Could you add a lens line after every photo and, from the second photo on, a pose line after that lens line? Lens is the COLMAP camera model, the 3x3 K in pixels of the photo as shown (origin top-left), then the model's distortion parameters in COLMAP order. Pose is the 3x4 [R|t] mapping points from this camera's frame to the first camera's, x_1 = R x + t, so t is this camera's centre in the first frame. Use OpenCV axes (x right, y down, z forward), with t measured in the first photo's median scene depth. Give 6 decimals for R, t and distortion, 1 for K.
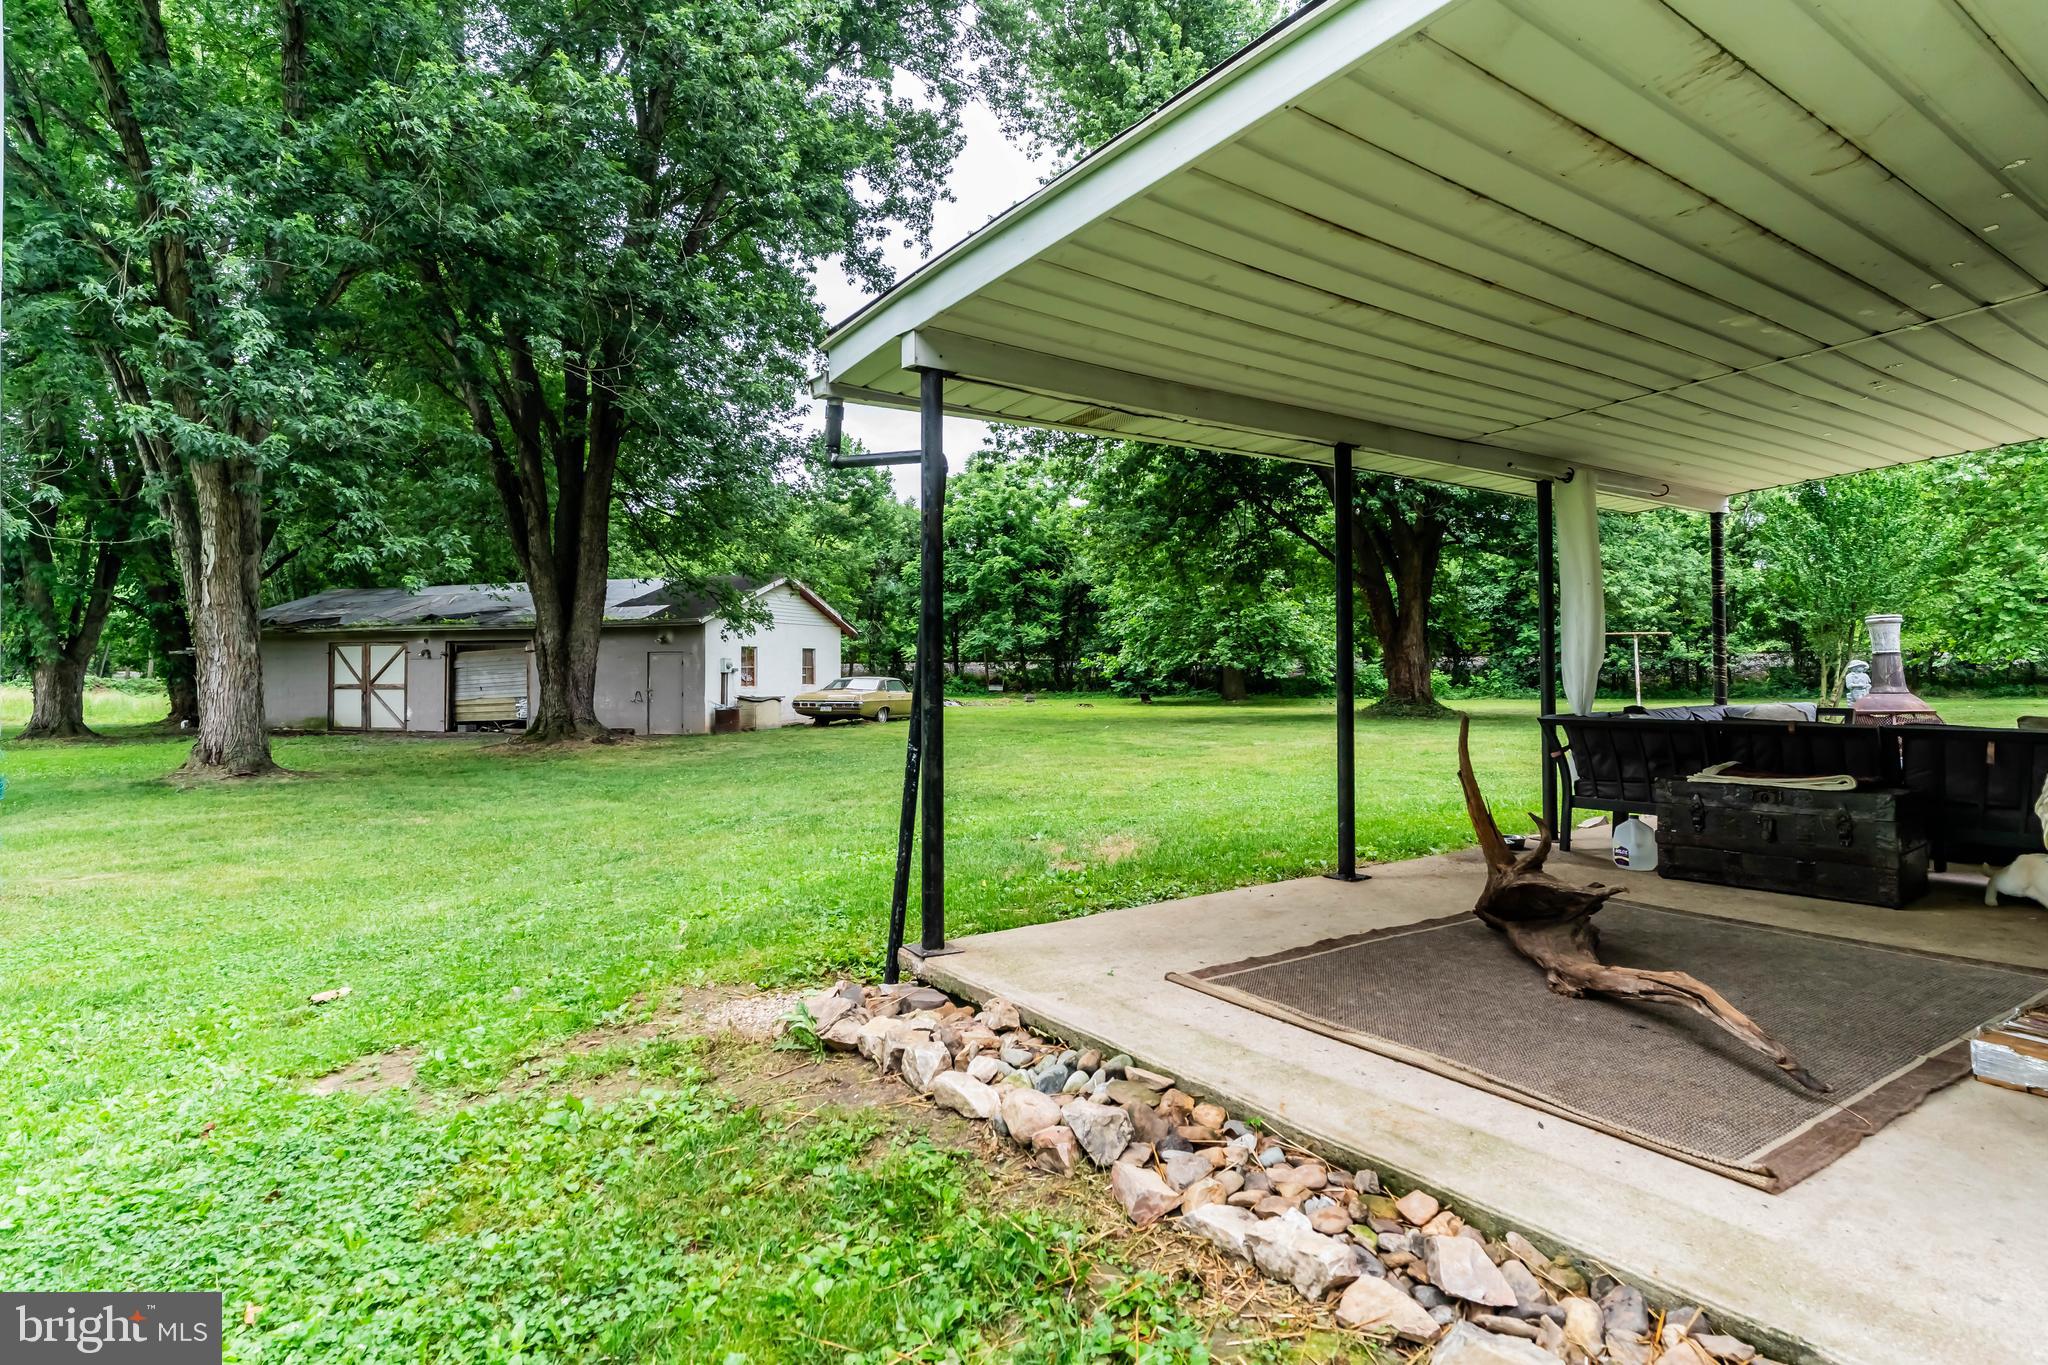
lens RADIAL K [[1076.2, 0, 1024.0], [0, 1076.2, 682.5], [0, 0, 1]] dist [-0.000593, 0.000259]
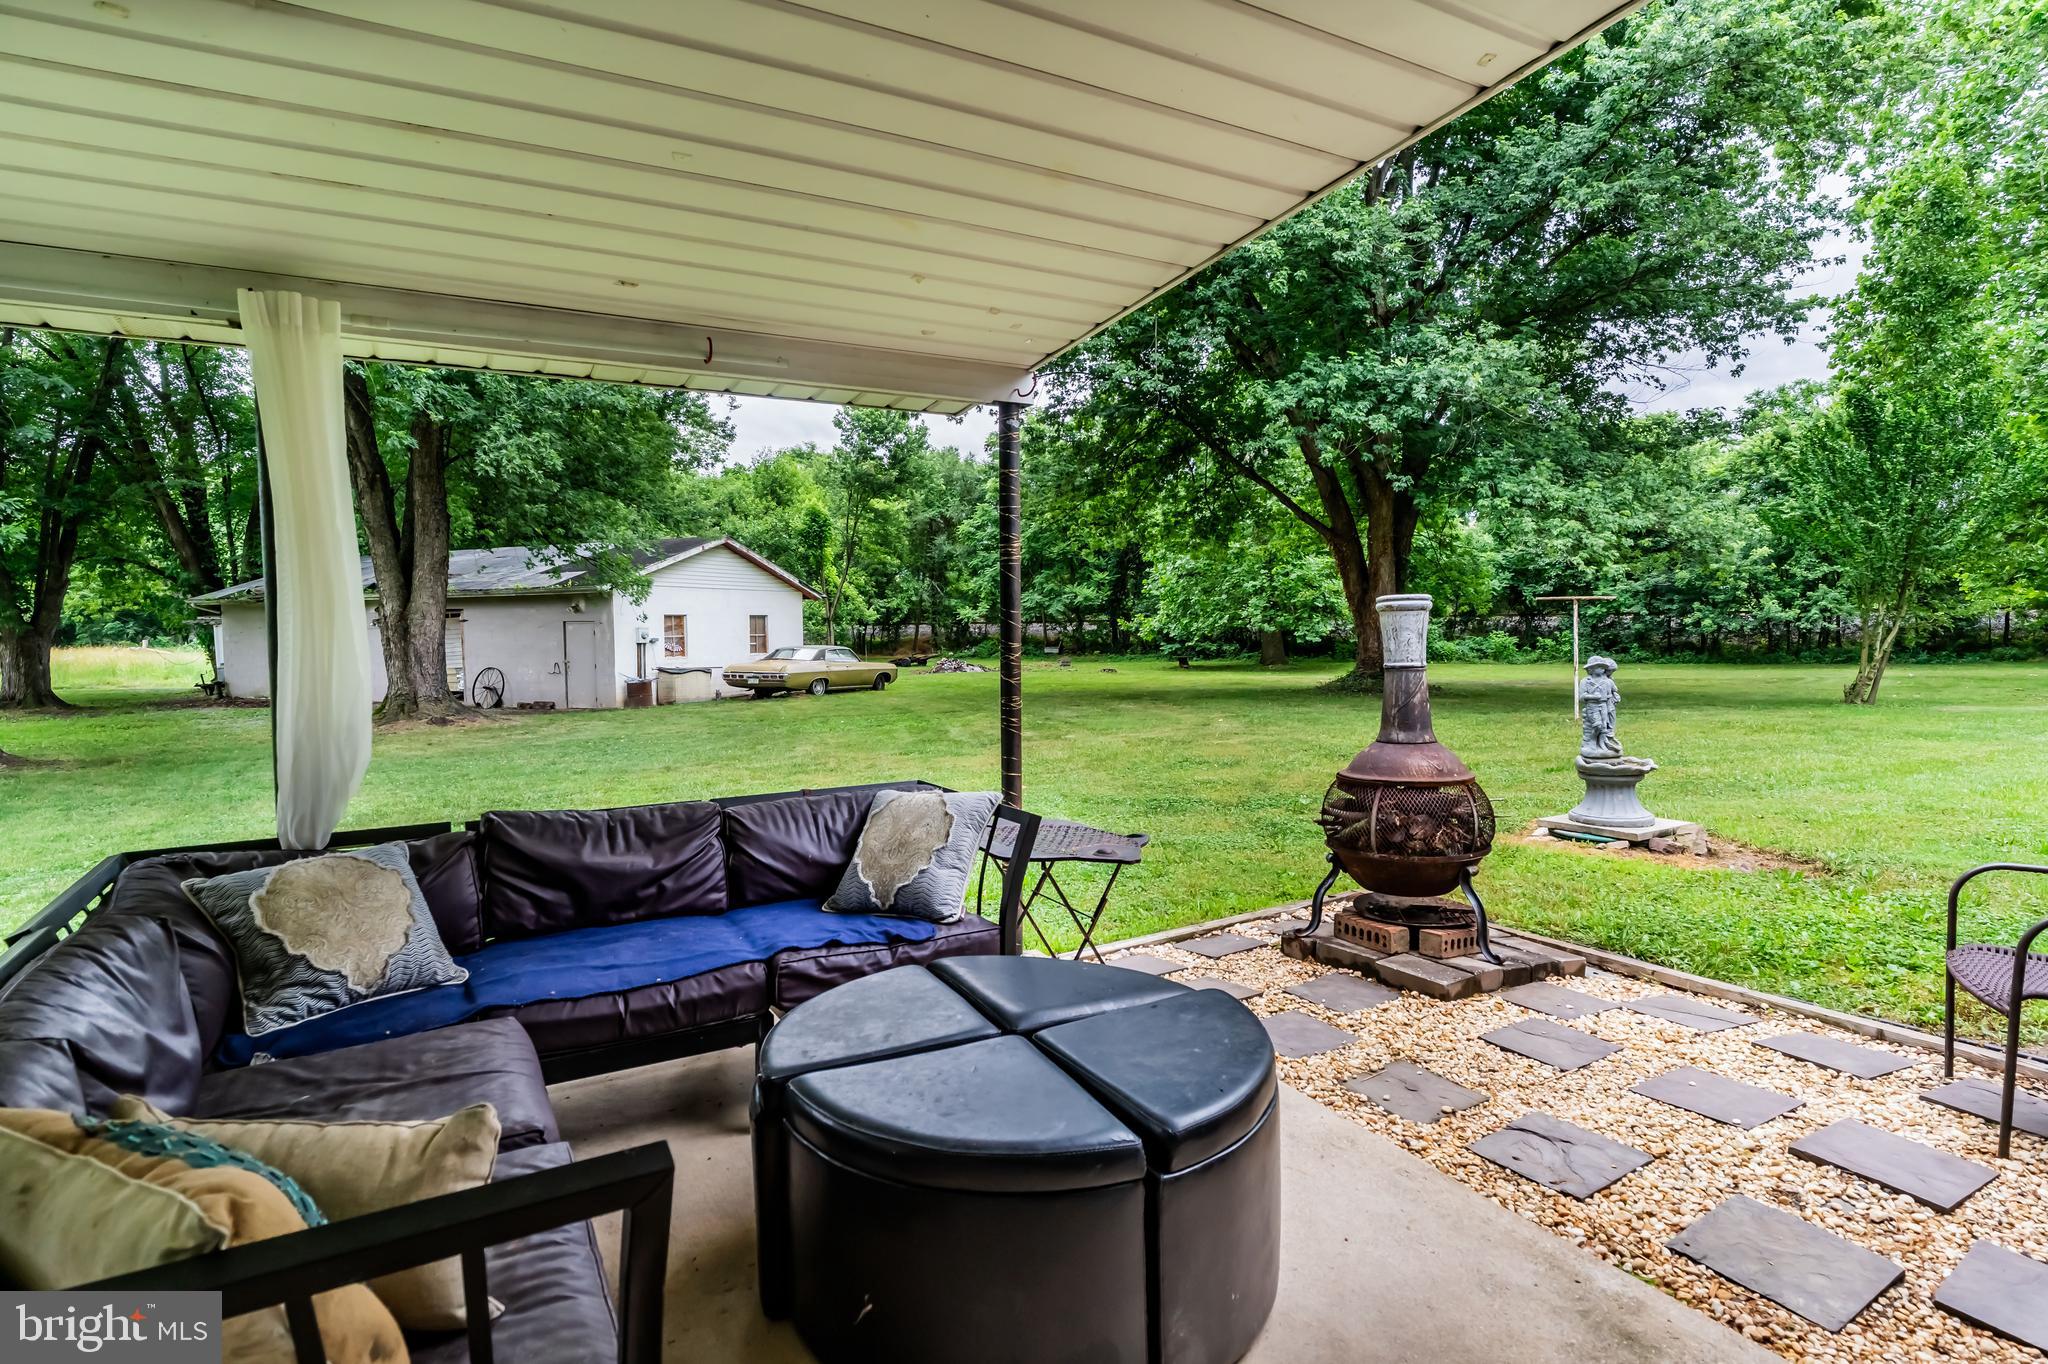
lens RADIAL K [[1076.2, 0, 1024.0], [0, 1076.2, 682.0], [0, 0, 1]] dist [-0.000593, 0.000259]
pose [[0.994210, 0.000205, -0.107450, 0.093165], [0.003909, 0.999267, 0.038080, -0.005698], [0.107379, -0.038280, 0.993481, 0.063448]]
